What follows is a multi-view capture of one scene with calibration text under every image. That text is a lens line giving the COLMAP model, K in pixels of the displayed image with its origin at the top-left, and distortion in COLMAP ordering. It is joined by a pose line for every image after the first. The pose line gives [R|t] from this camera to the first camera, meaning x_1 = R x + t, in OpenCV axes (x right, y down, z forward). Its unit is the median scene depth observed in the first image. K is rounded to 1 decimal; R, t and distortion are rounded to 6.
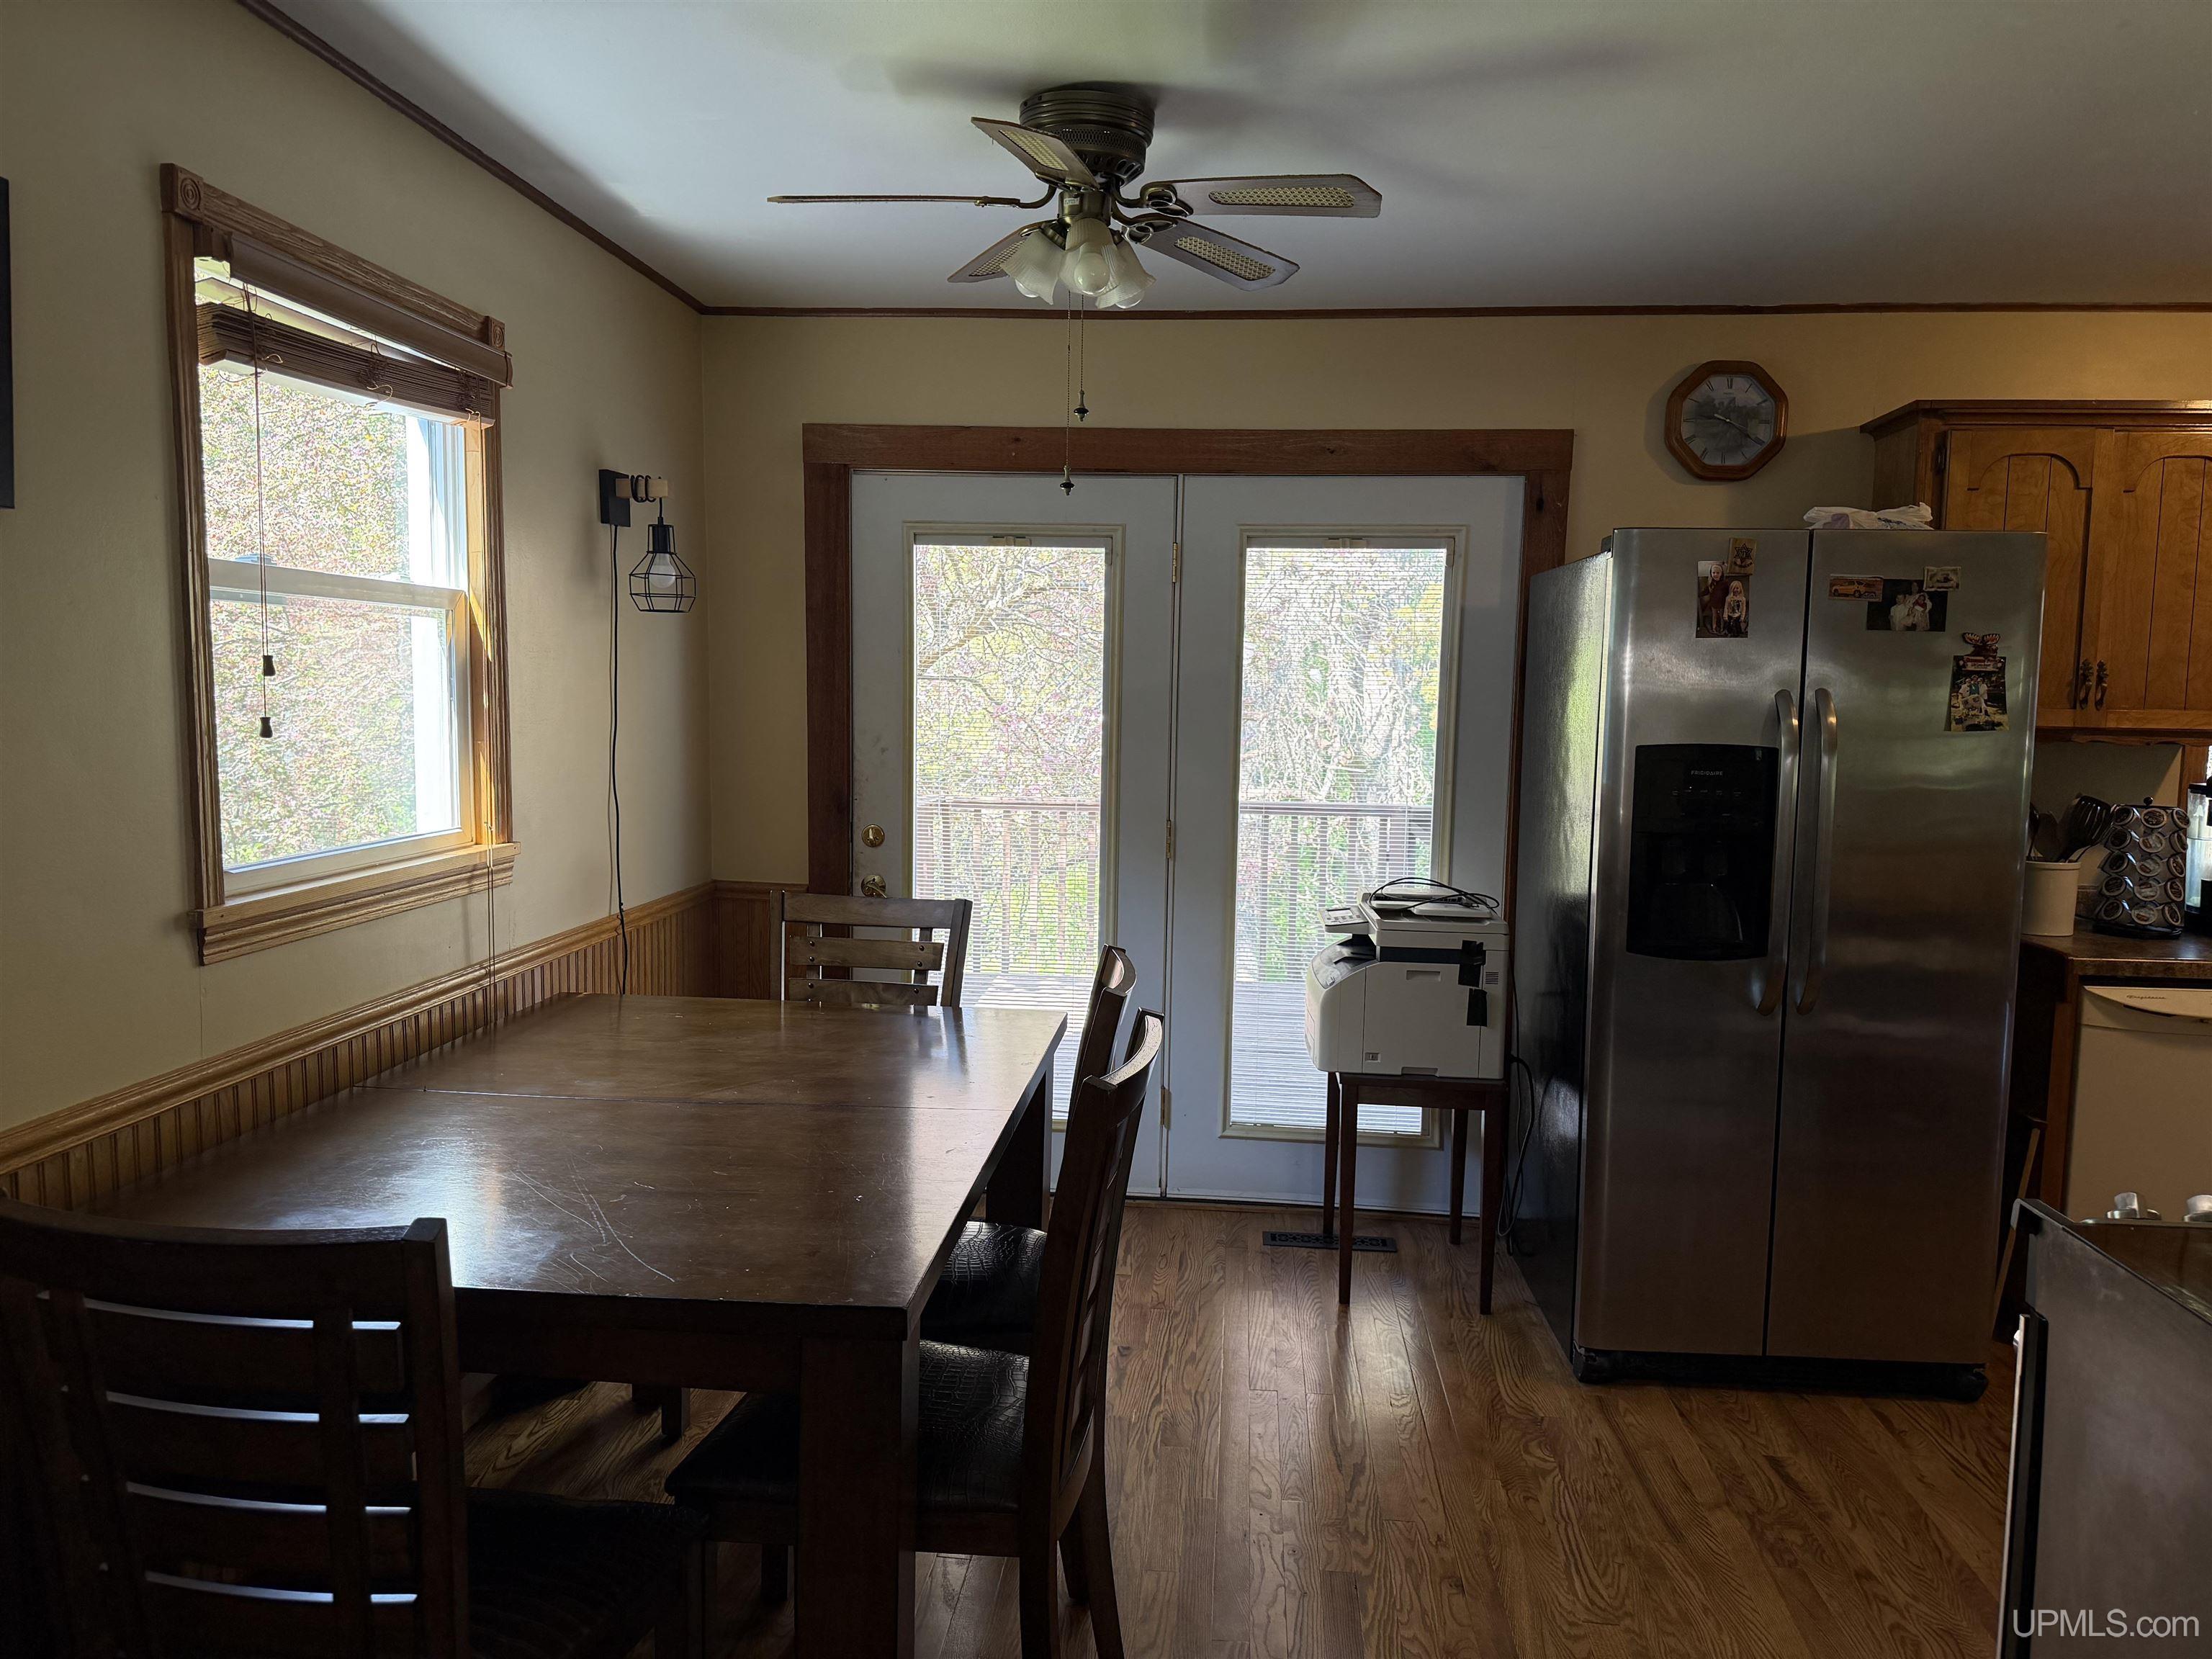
lens RADIAL K [[1562.7, 0, 1106.0], [0, 1562.7, 829.5], [0, 0, 1]] dist [0.000838, 0.000558]
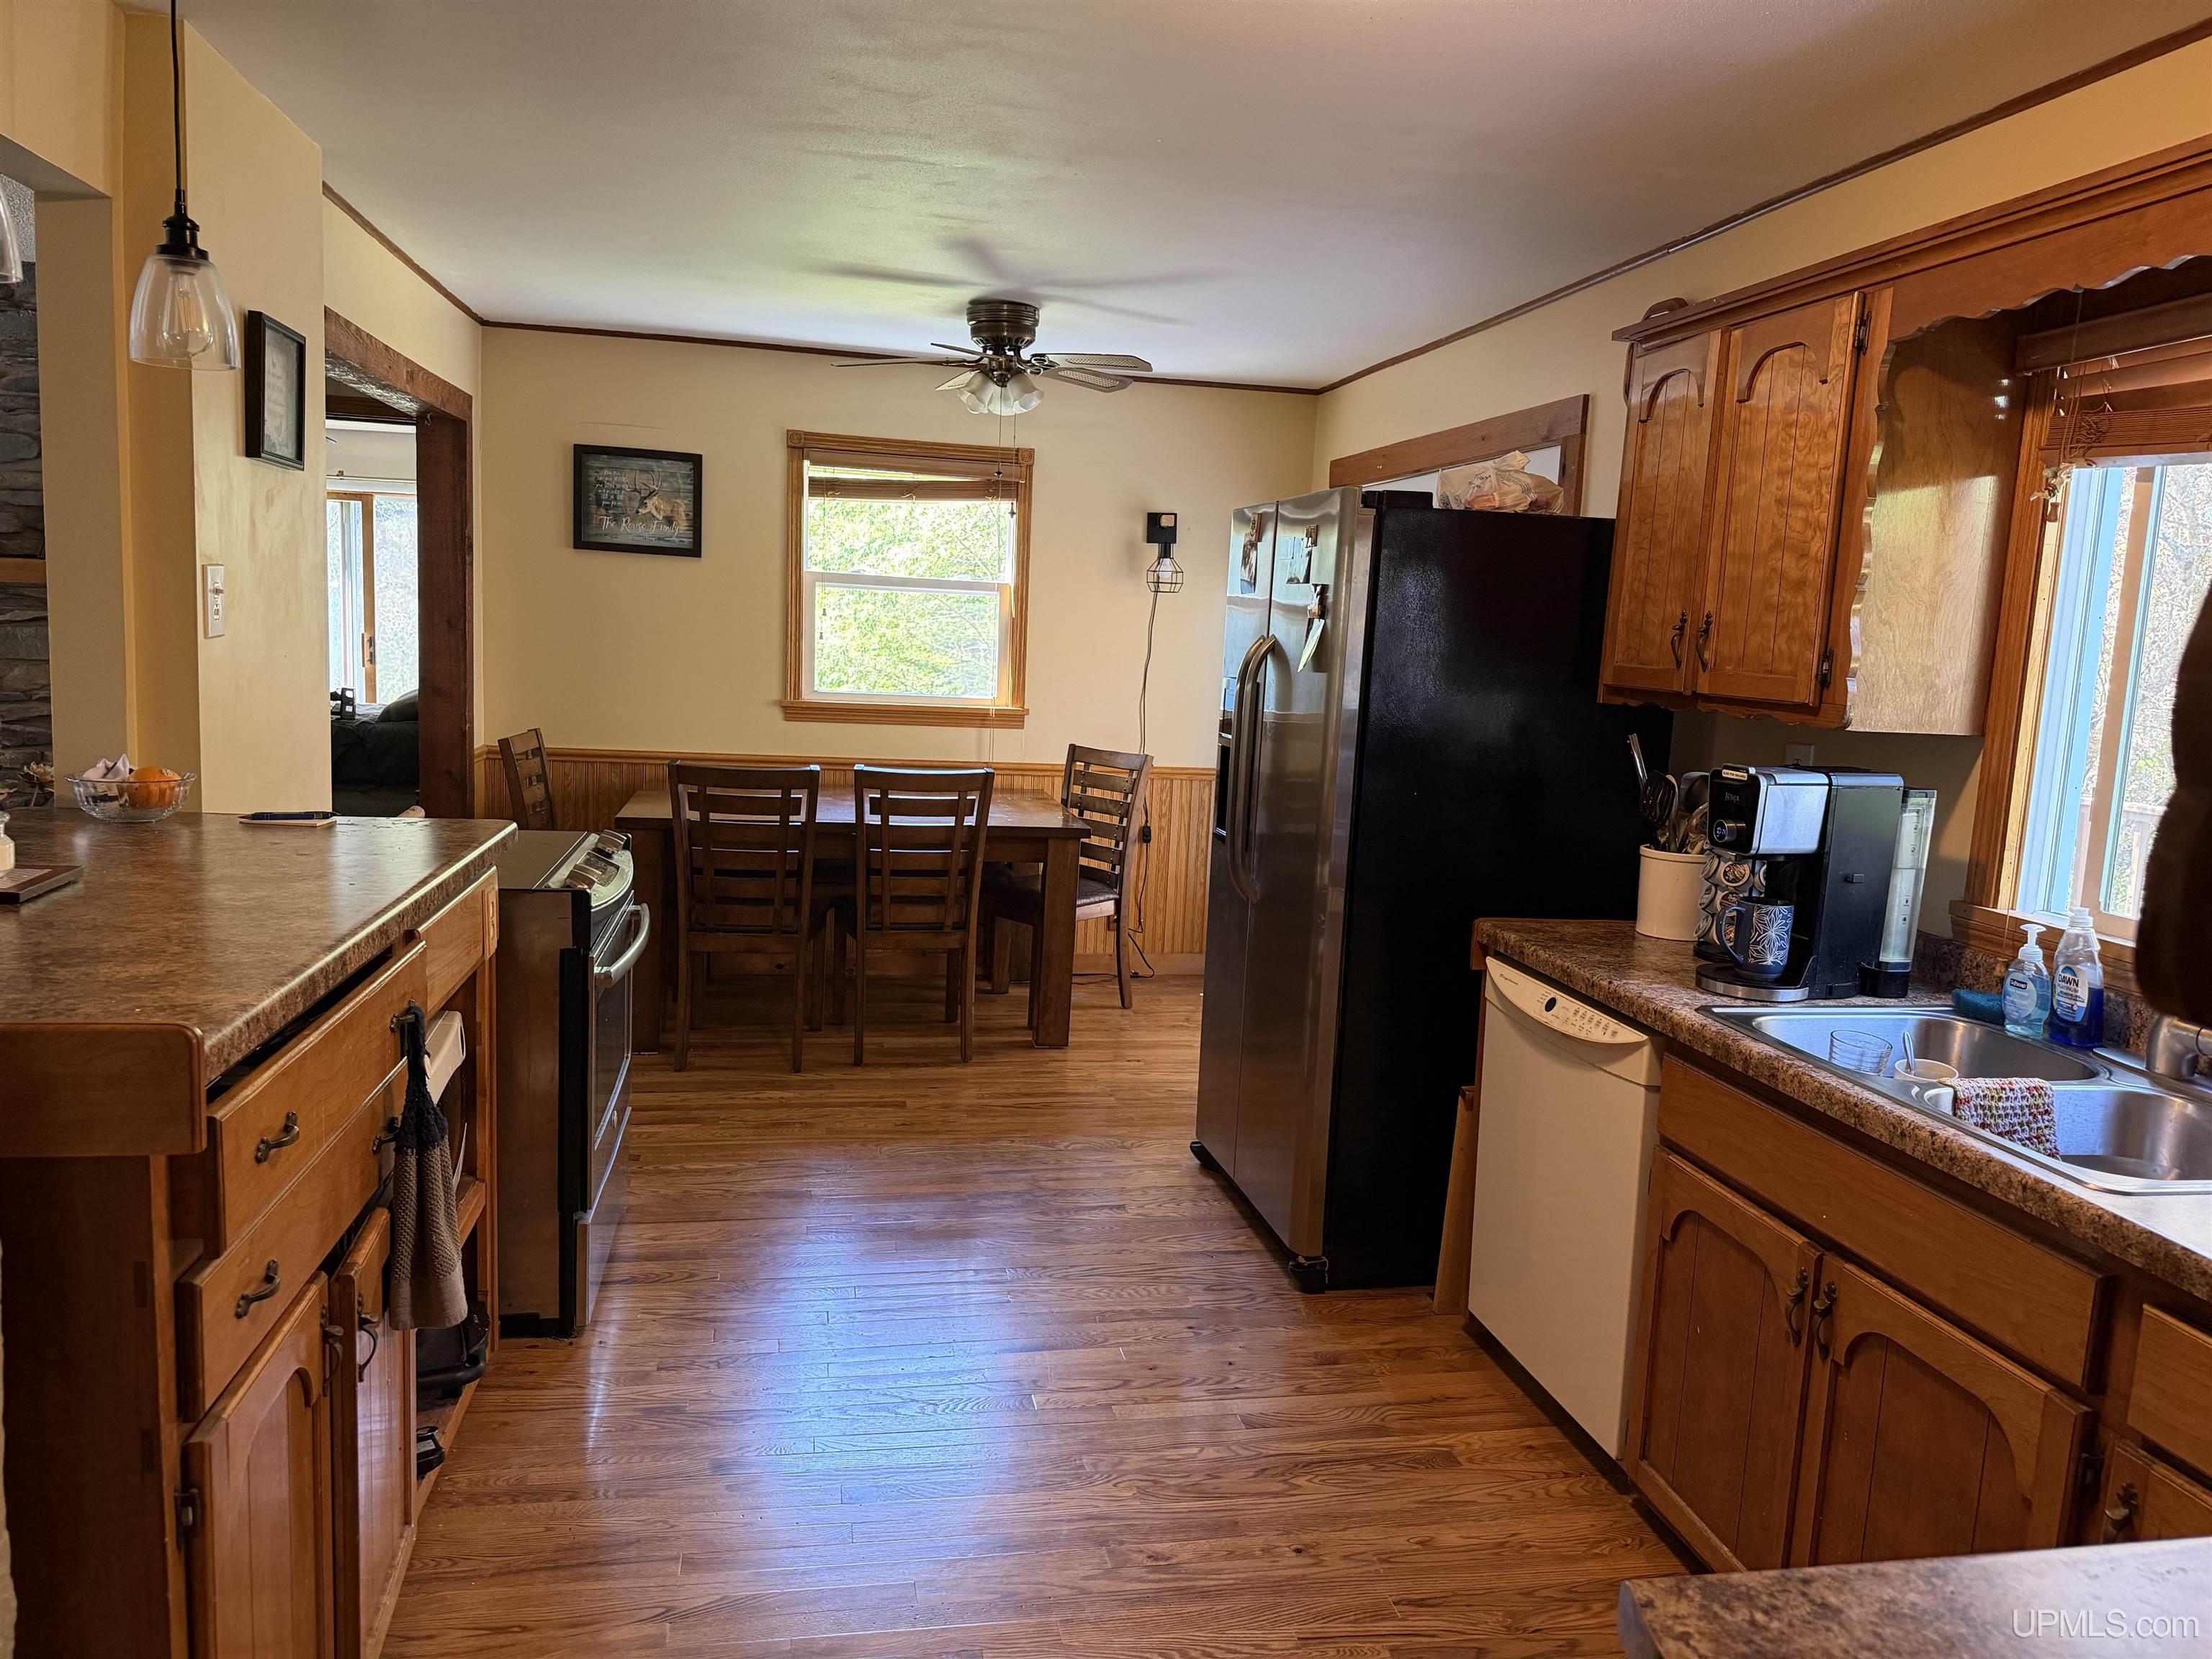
lens RADIAL K [[1546.2, 0, 1106.0], [0, 1546.2, 829.5], [0, 0, 1]] dist [0.139417, -0.170437]
pose [[0.282744, 0.126496, -0.950818, 2.129287], [-0.135528, 0.986590, 0.090953, -0.047568], [0.949572, 0.103146, 0.296096, 0.719262]]
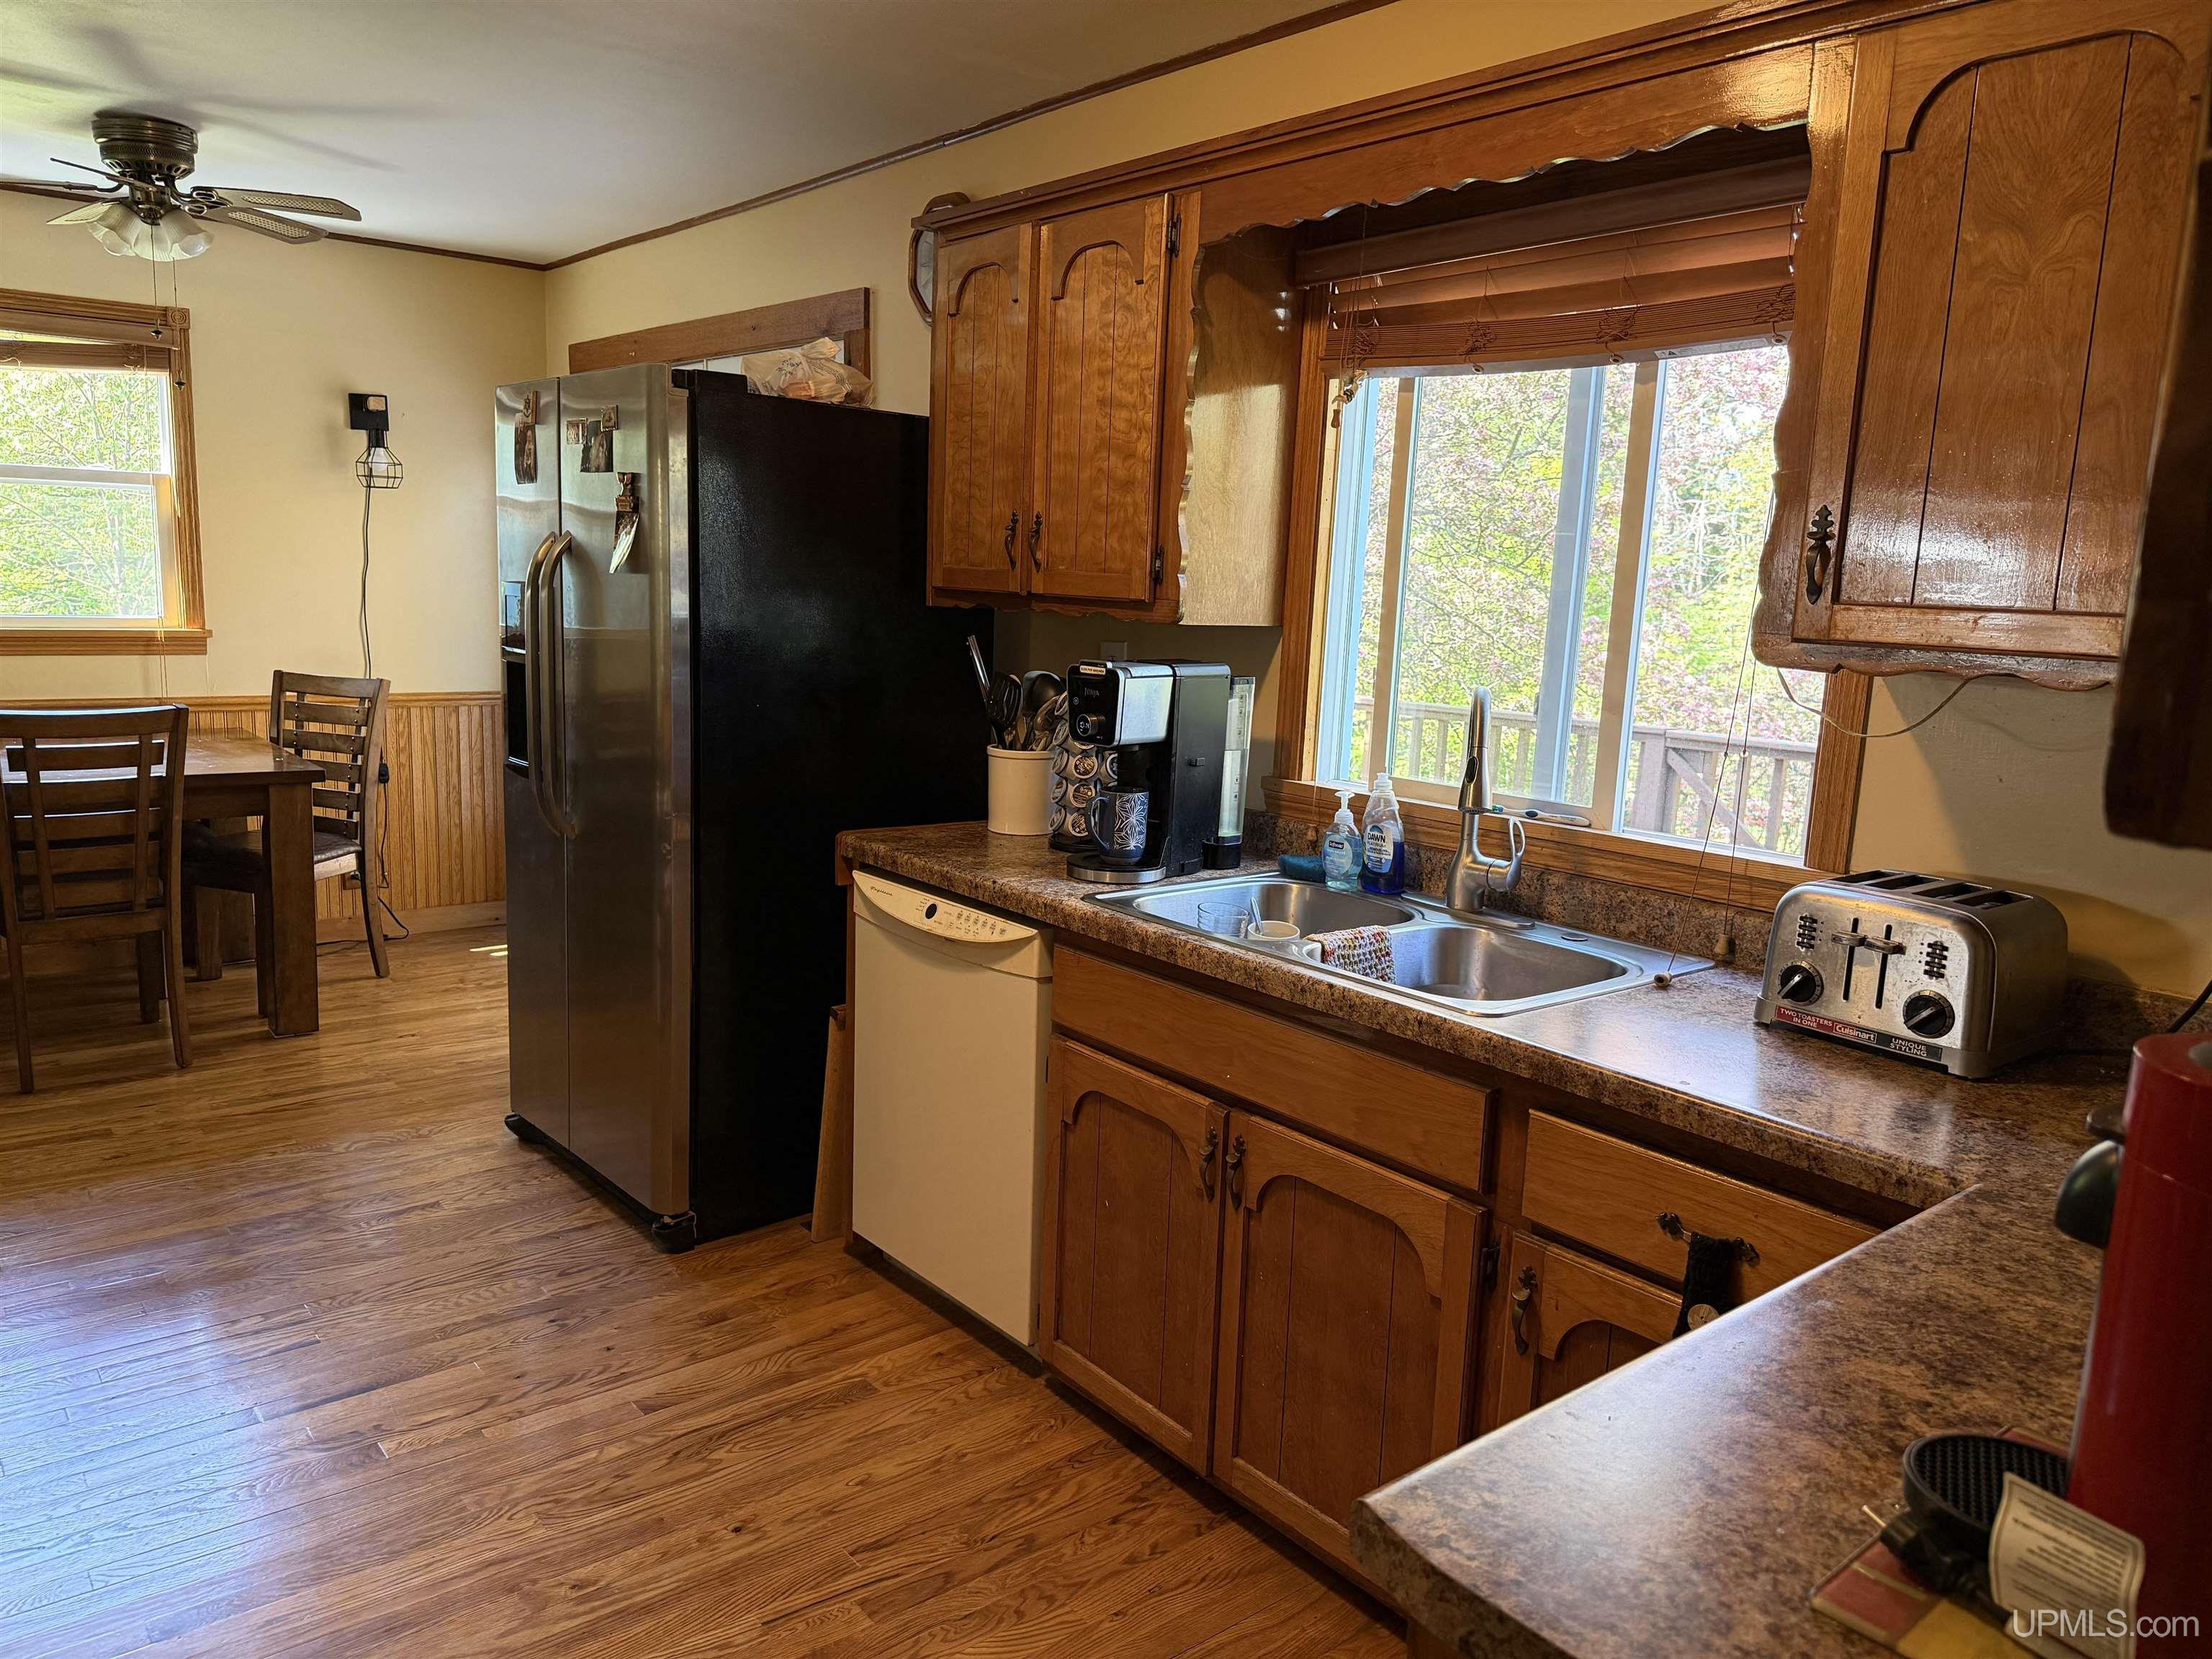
lens RADIAL K [[1575.2, 0, 1068.9], [0, 1575.2, 826.8], [0, 0, 1]] dist [0.176052, -0.233082]
pose [[0.685034, 0.128156, -0.717150, 2.019137], [-0.097065, 0.991685, 0.084498, -0.026148], [0.722016, 0.011726, 0.691777, 0.655203]]
